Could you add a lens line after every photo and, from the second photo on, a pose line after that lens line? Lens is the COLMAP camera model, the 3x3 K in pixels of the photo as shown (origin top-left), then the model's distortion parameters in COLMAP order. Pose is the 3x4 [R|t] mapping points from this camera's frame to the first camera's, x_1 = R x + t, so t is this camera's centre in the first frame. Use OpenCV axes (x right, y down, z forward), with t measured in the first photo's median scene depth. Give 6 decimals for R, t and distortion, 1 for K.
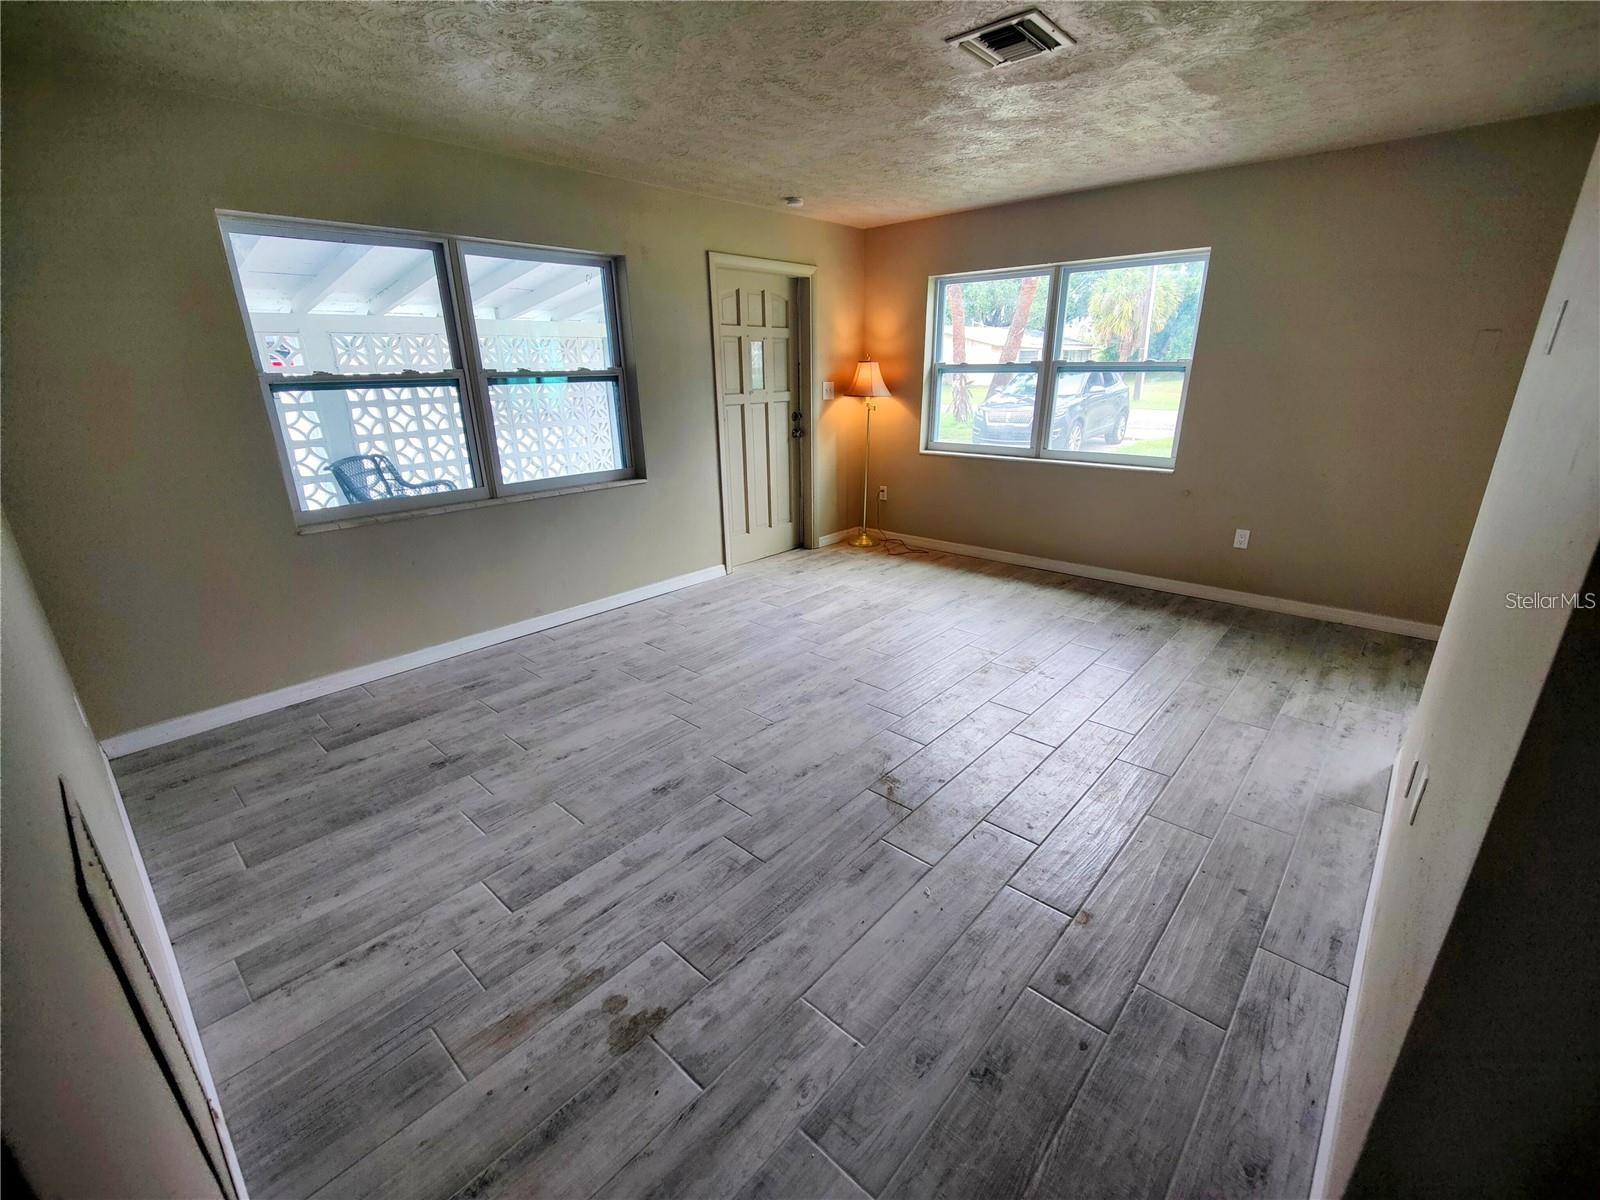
lens RADIAL K [[693.5, 0, 799.5], [0, 693.5, 605.1], [0, 0, 1]] dist [-0.011786, -0.001984]
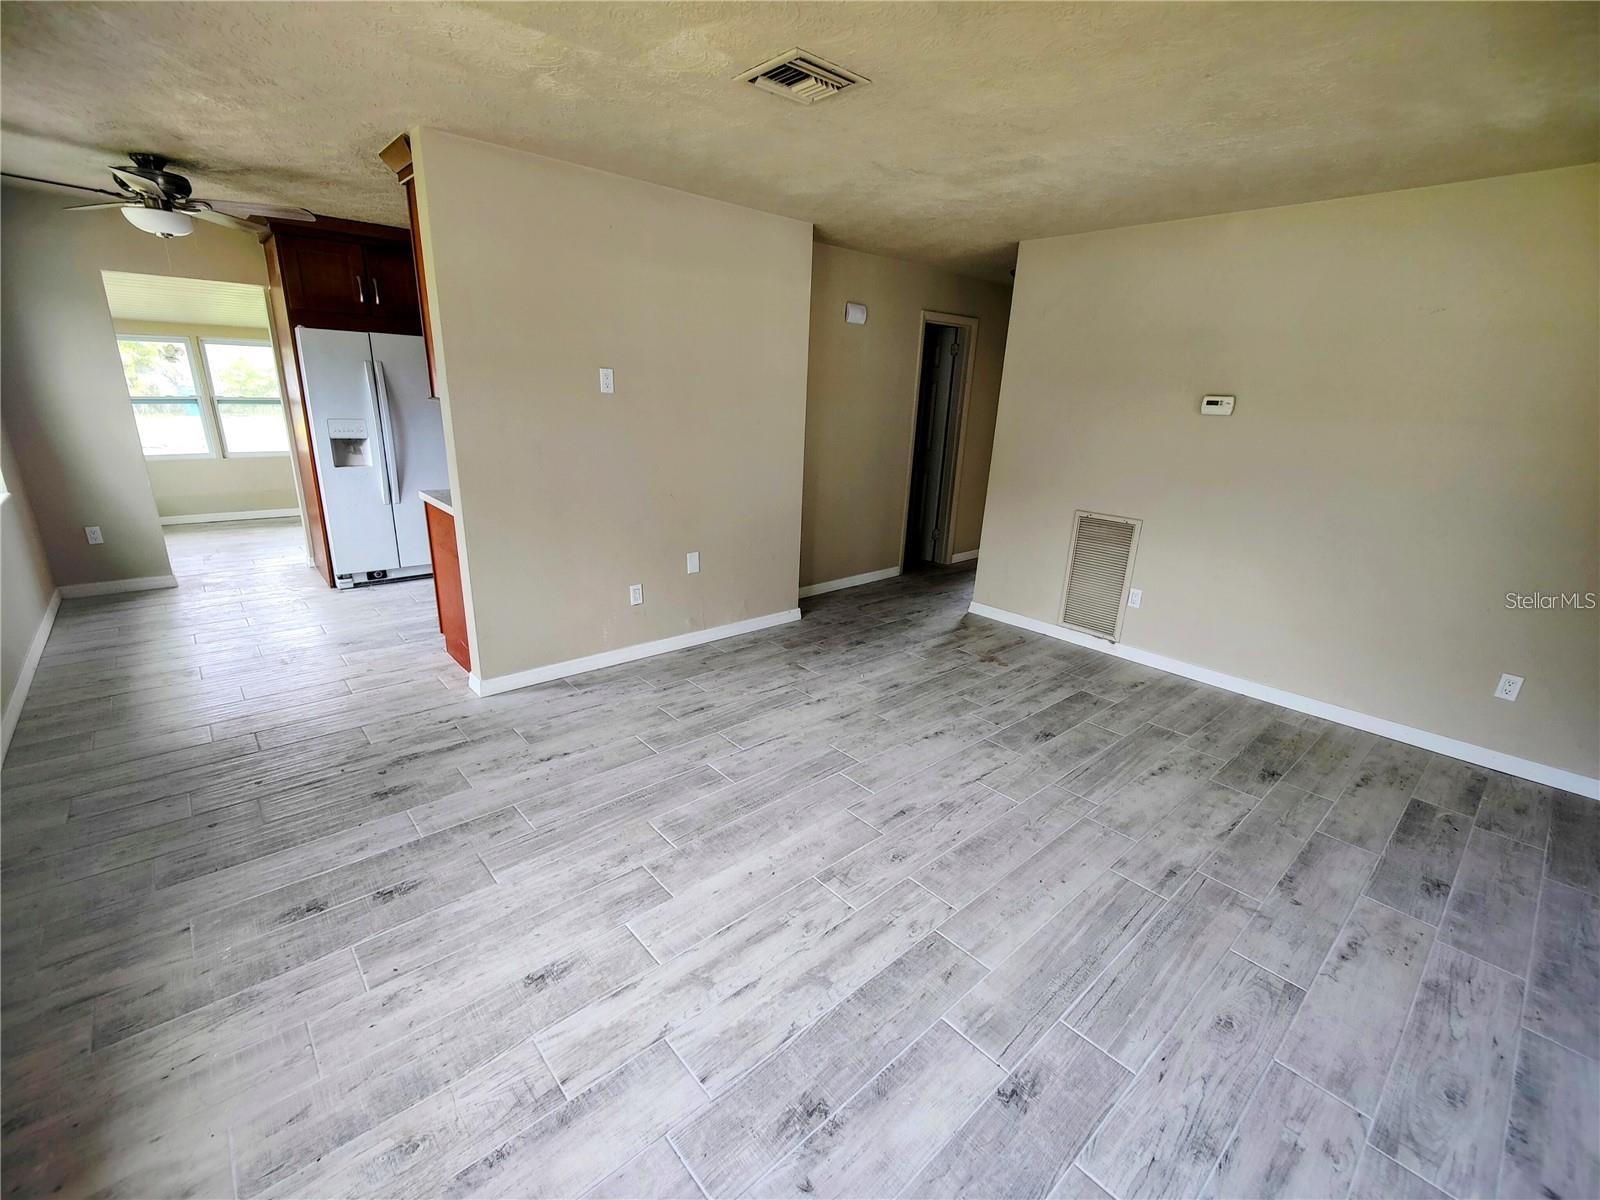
lens RADIAL K [[693.5, 0, 795.9], [0, 693.5, 607.5], [0, 0, 1]] dist [-0.011786, -0.001984]
pose [[-0.993464, -0.051409, 0.101912, 0.118770], [0.019471, 0.803423, 0.595090, -0.567753], [-0.112472, 0.593185, -0.797171, 1.570203]]
